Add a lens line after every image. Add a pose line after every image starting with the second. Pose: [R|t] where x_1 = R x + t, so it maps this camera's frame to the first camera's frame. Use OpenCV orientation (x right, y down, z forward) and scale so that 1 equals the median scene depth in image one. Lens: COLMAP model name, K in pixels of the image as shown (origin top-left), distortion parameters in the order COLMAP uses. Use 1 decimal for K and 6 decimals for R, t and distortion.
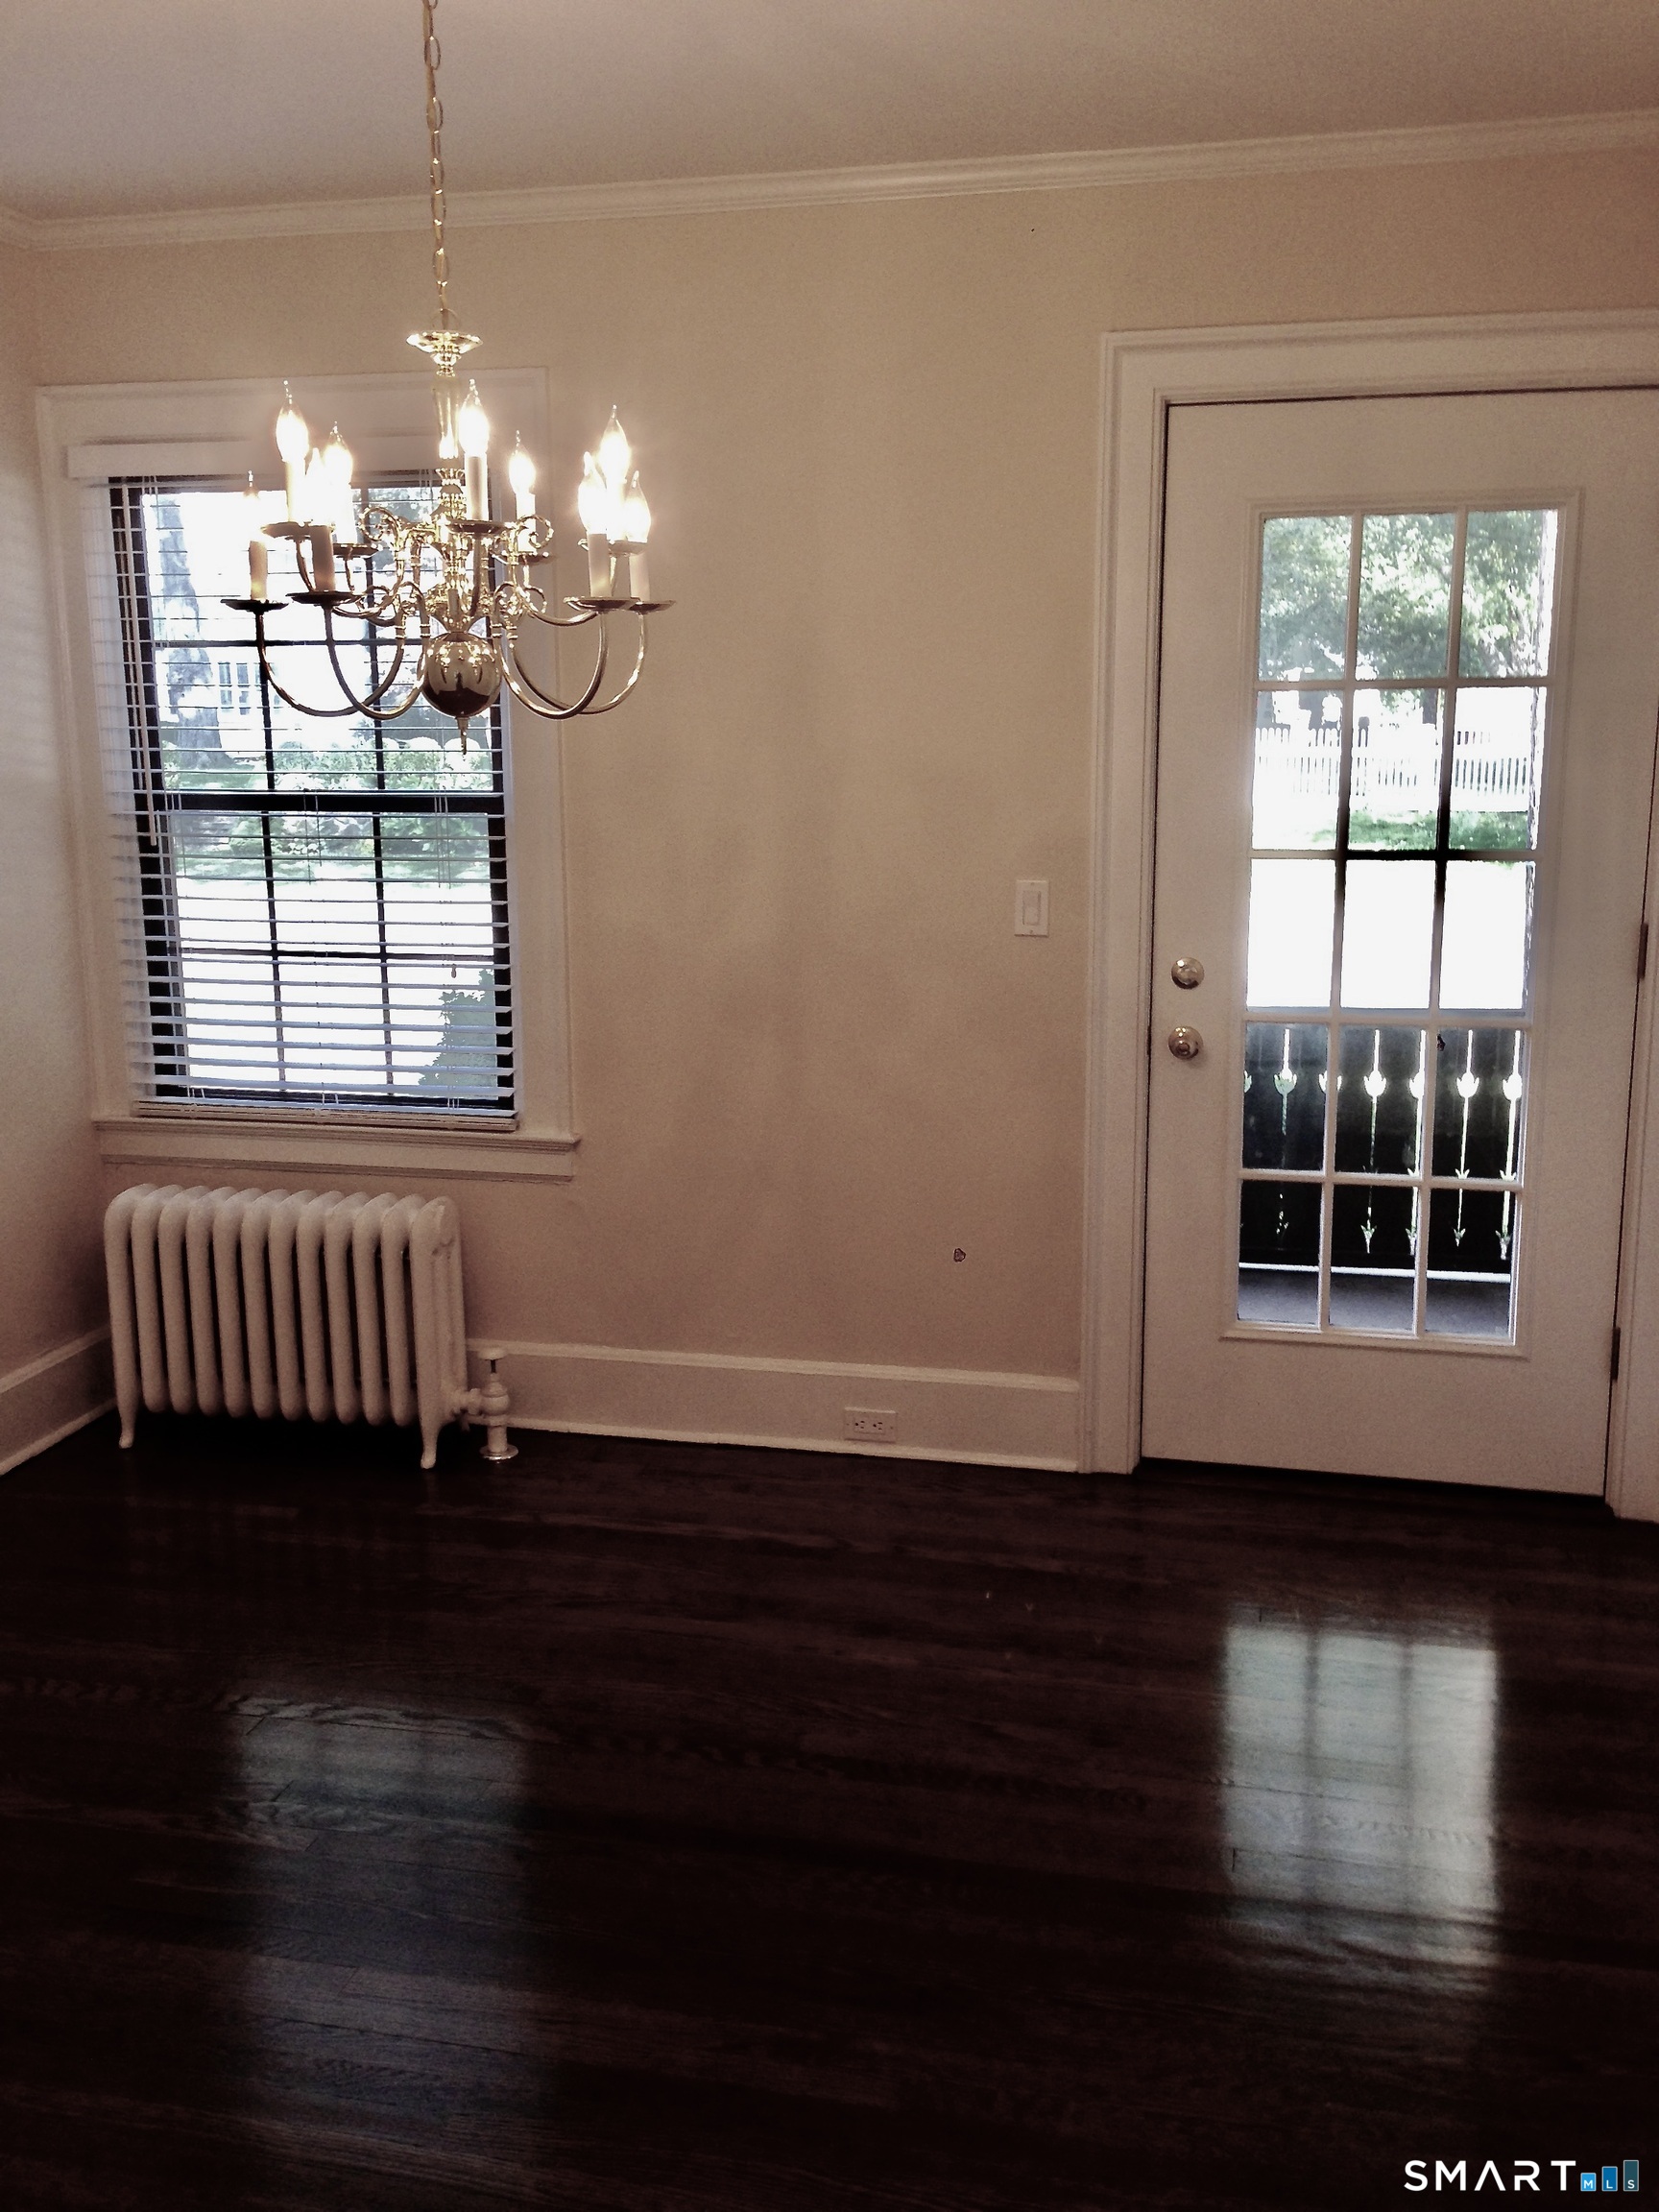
lens RADIAL K [[1906.8, 0, 836.5], [0, 1906.8, 1071.2], [0, 0, 1]] dist [0.097775, -0.165696]
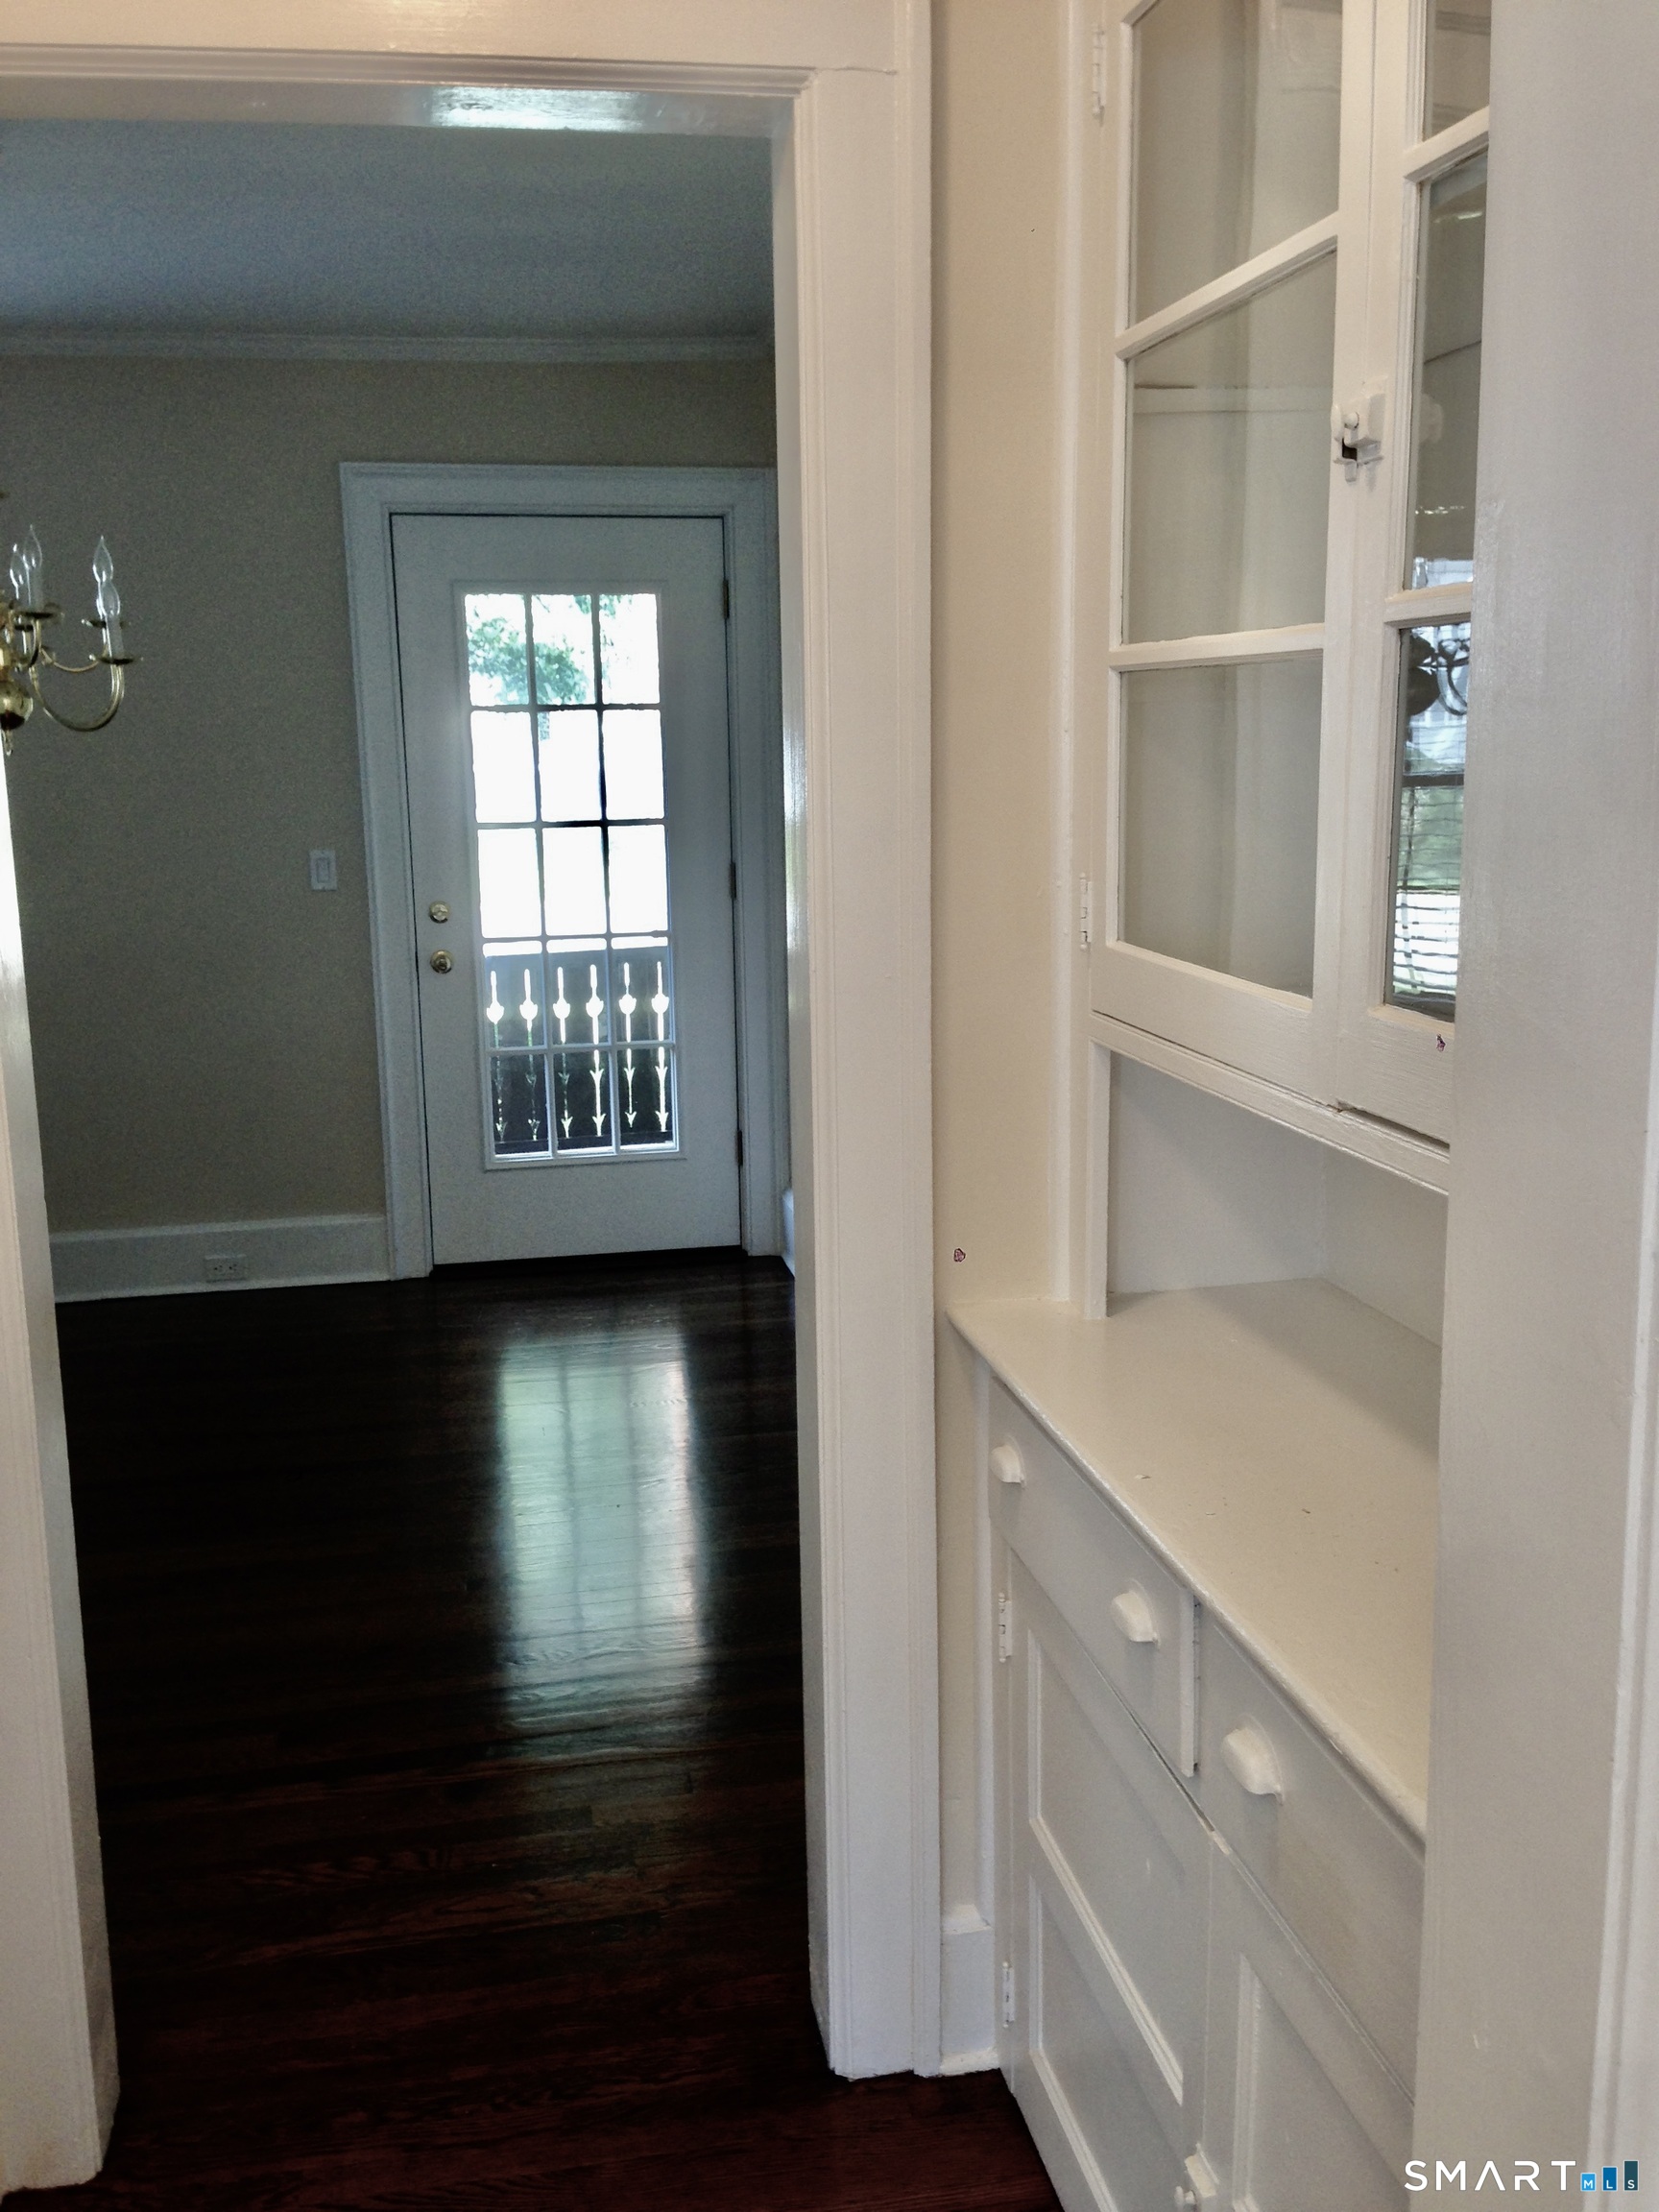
lens RADIAL K [[1906.8, 0, 836.5], [0, 1906.8, 1071.2], [0, 0, 1]] dist [0.097775, -0.165696]
pose [[0.903475, -0.087506, 0.419614, -0.147816], [0.092114, 0.995705, 0.009313, 0.075885], [-0.418626, 0.030238, 0.907655, -0.385857]]
